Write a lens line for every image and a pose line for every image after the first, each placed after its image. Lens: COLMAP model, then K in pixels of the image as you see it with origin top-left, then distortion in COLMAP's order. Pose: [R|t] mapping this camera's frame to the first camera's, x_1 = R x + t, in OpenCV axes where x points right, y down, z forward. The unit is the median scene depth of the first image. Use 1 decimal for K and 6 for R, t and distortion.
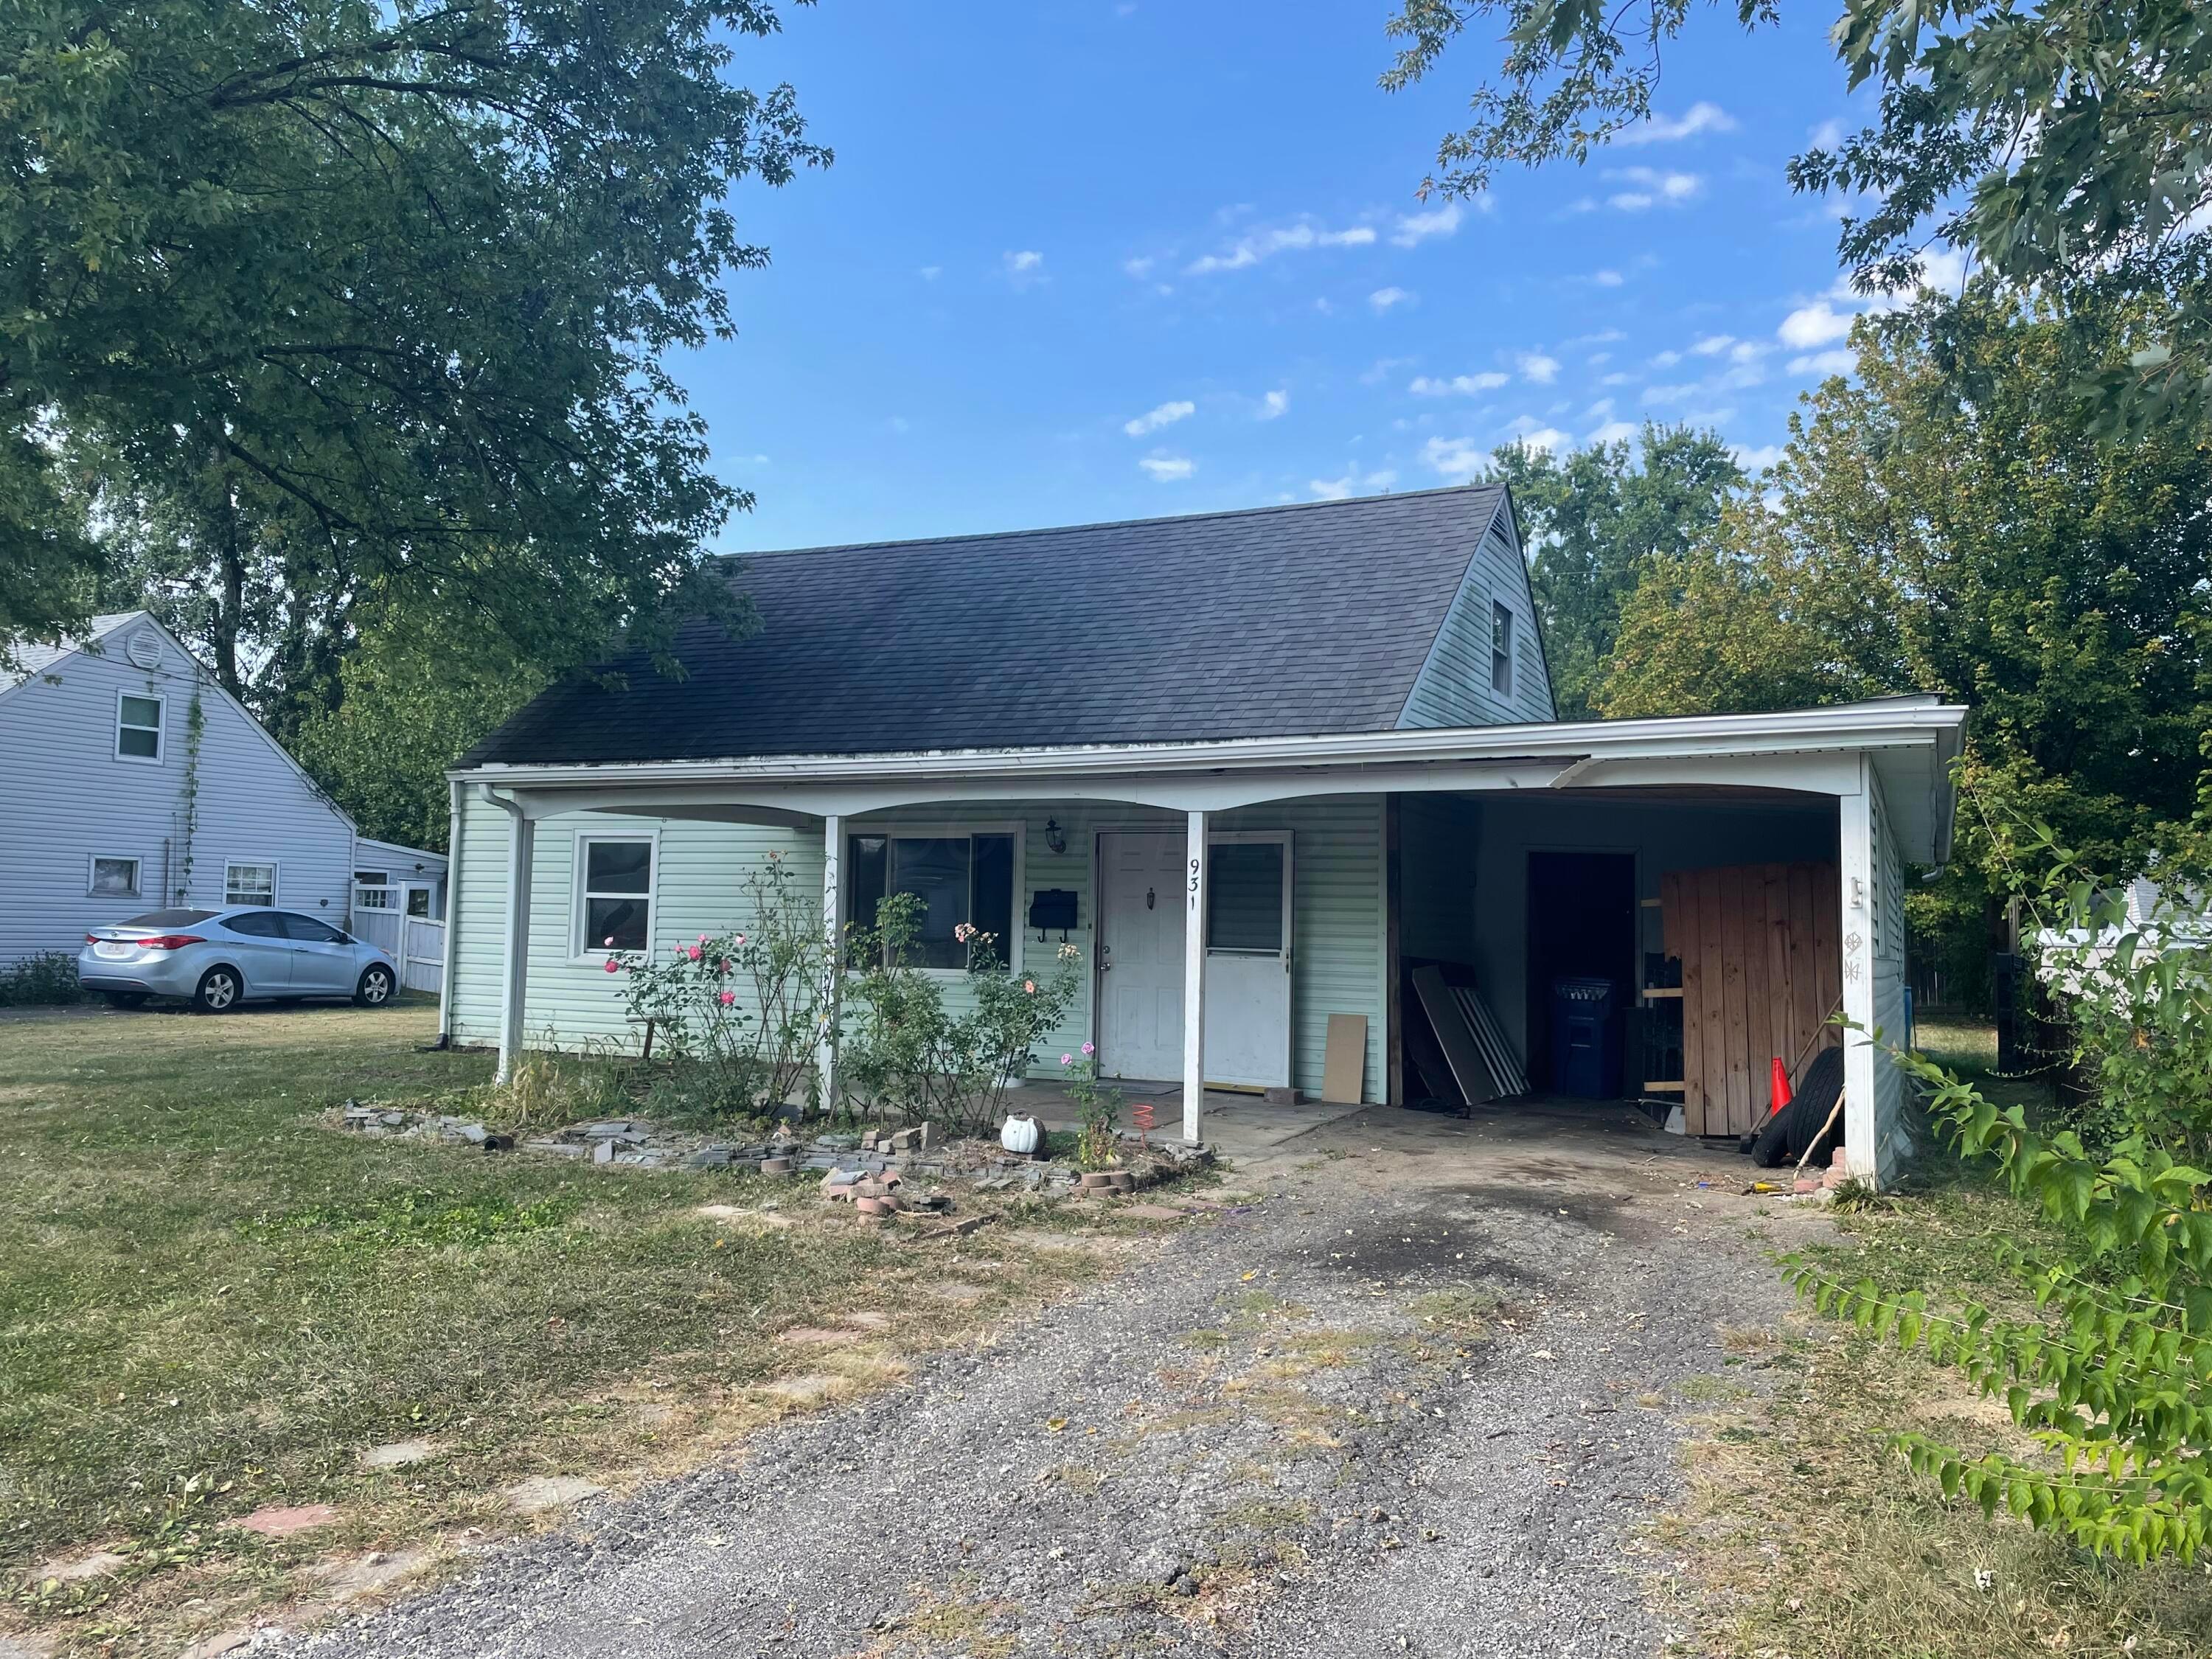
lens RADIAL K [[1726.7, 0, 1106.0], [0, 1726.7, 829.5], [0, 0, 1]] dist [0.059361, 0.003088]
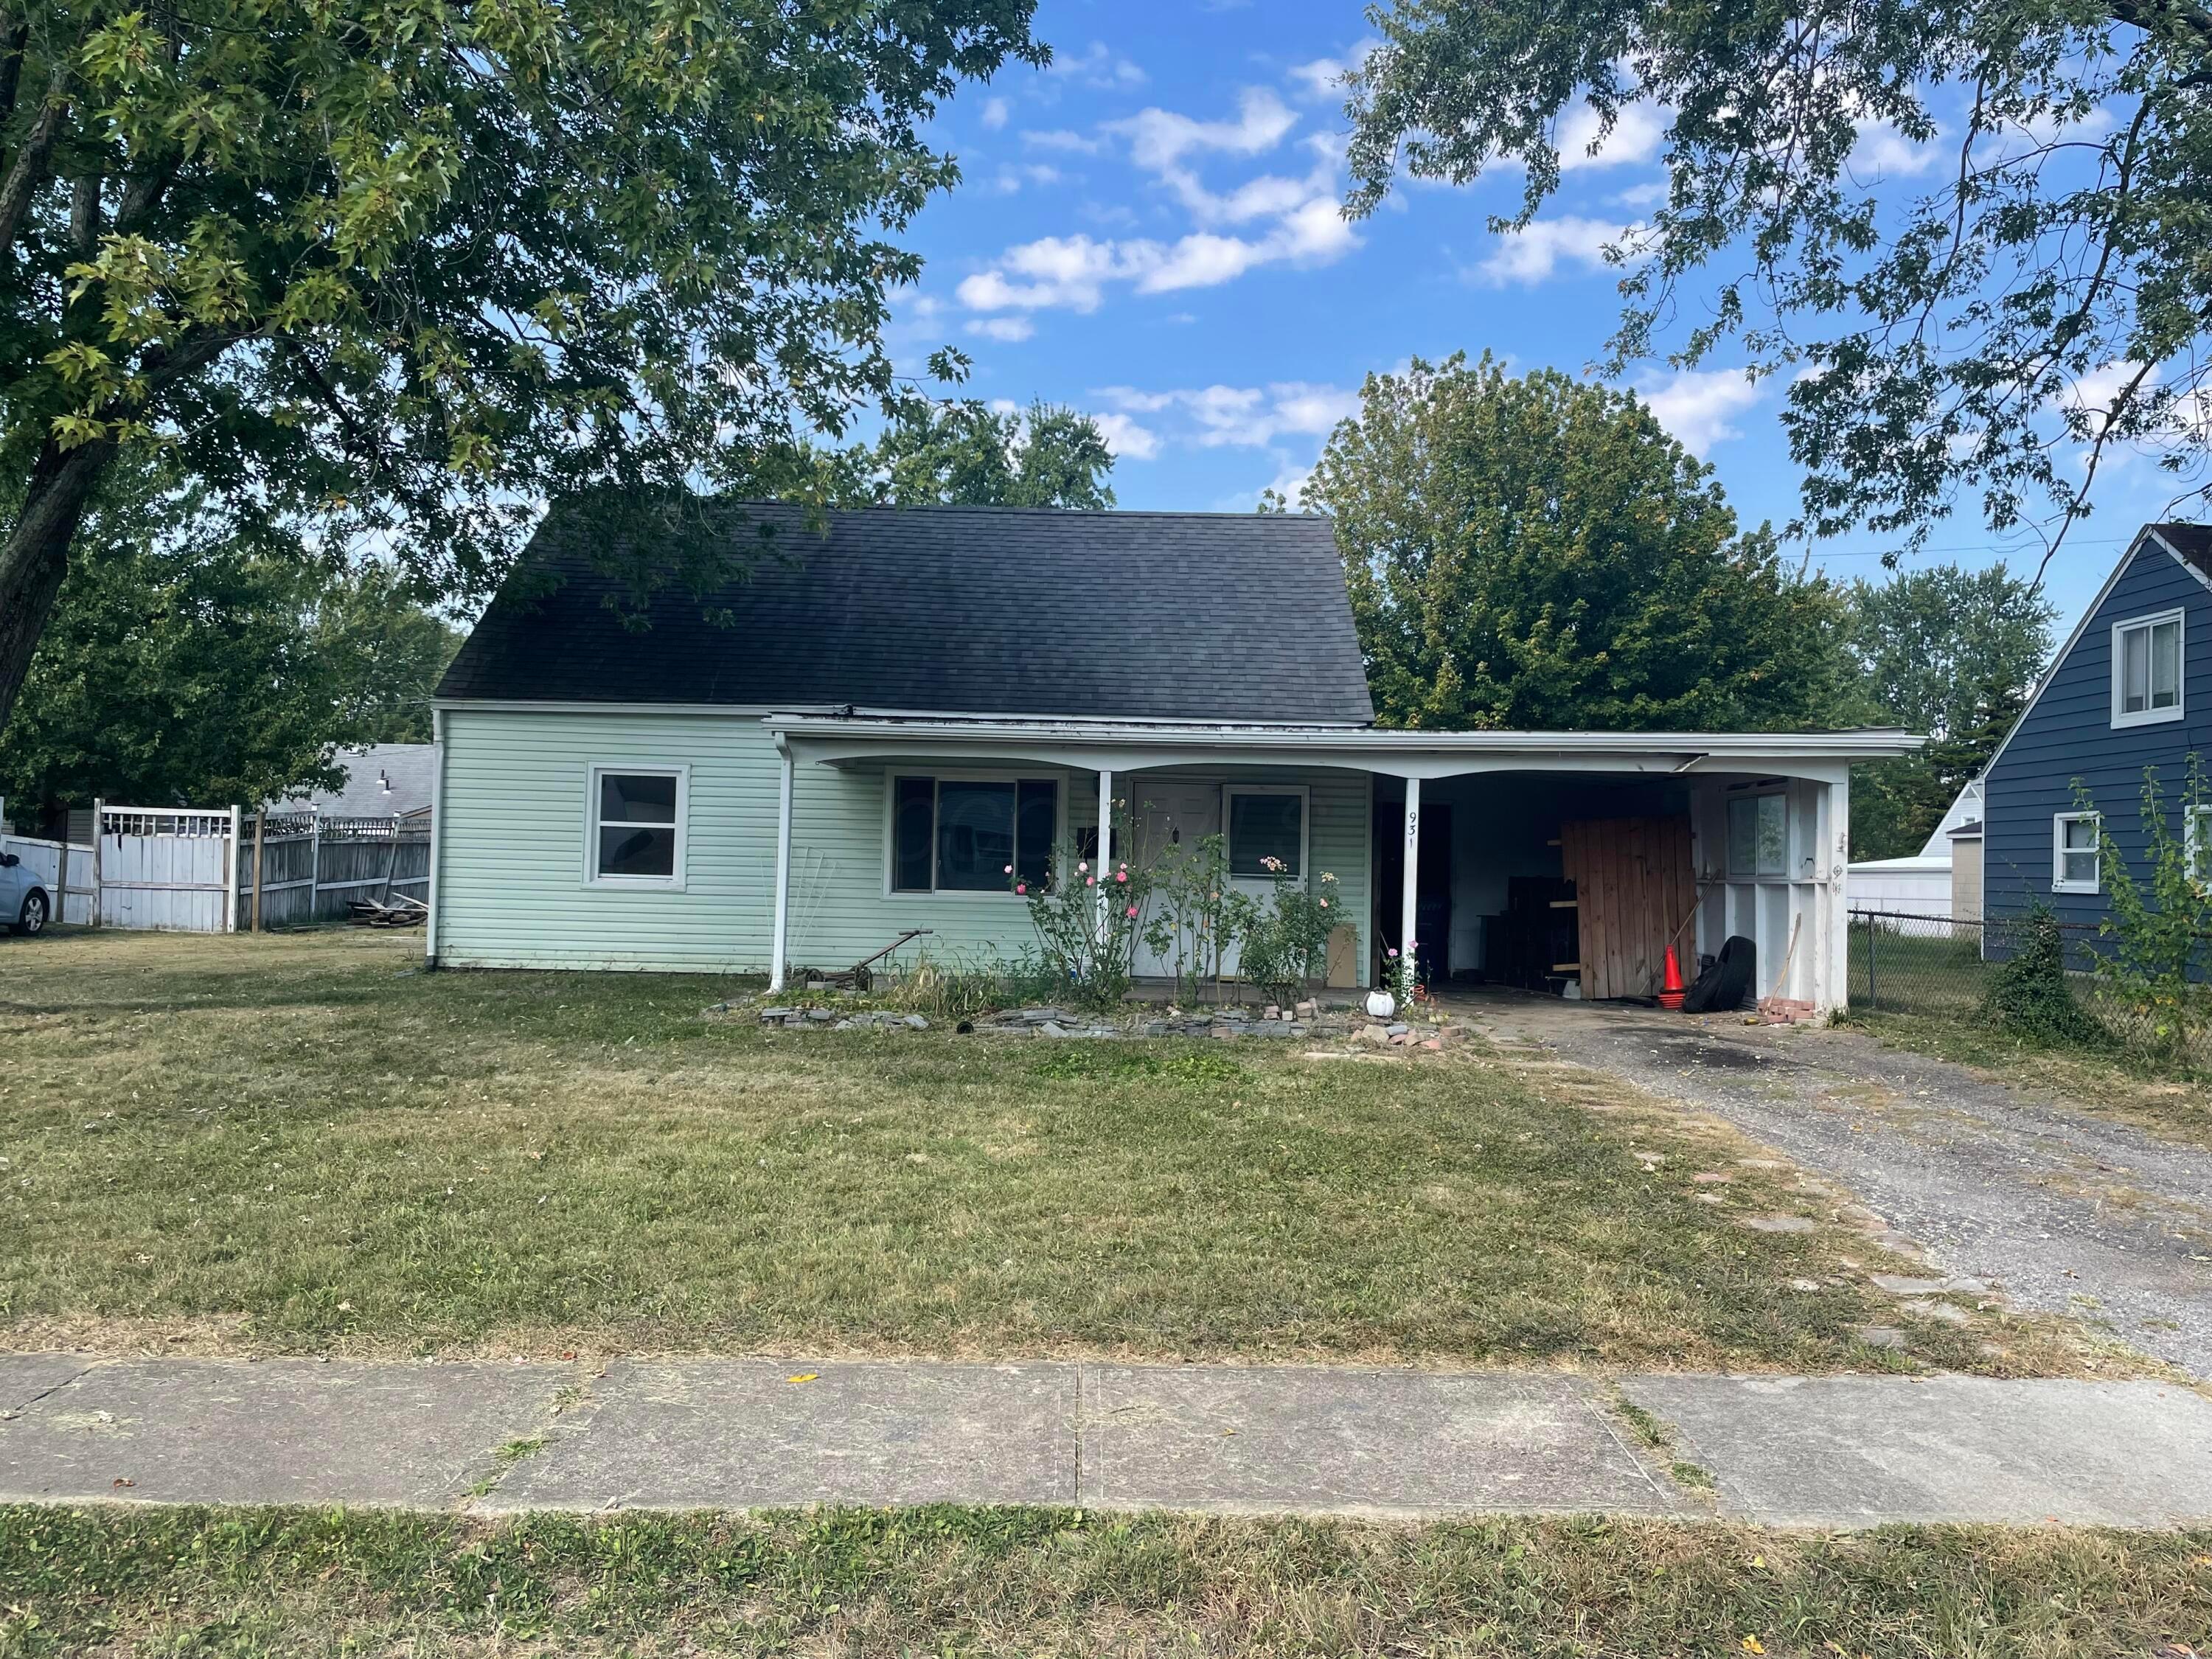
lens RADIAL K [[1726.7, 0, 1106.0], [0, 1726.7, 829.5], [0, 0, 1]] dist [0.059361, 0.003088]
pose [[0.892195, 0.010856, 0.451519, -0.514297], [-0.031669, 0.998754, 0.038566, -0.009637], [-0.450538, -0.048707, 0.891428, -0.093622]]
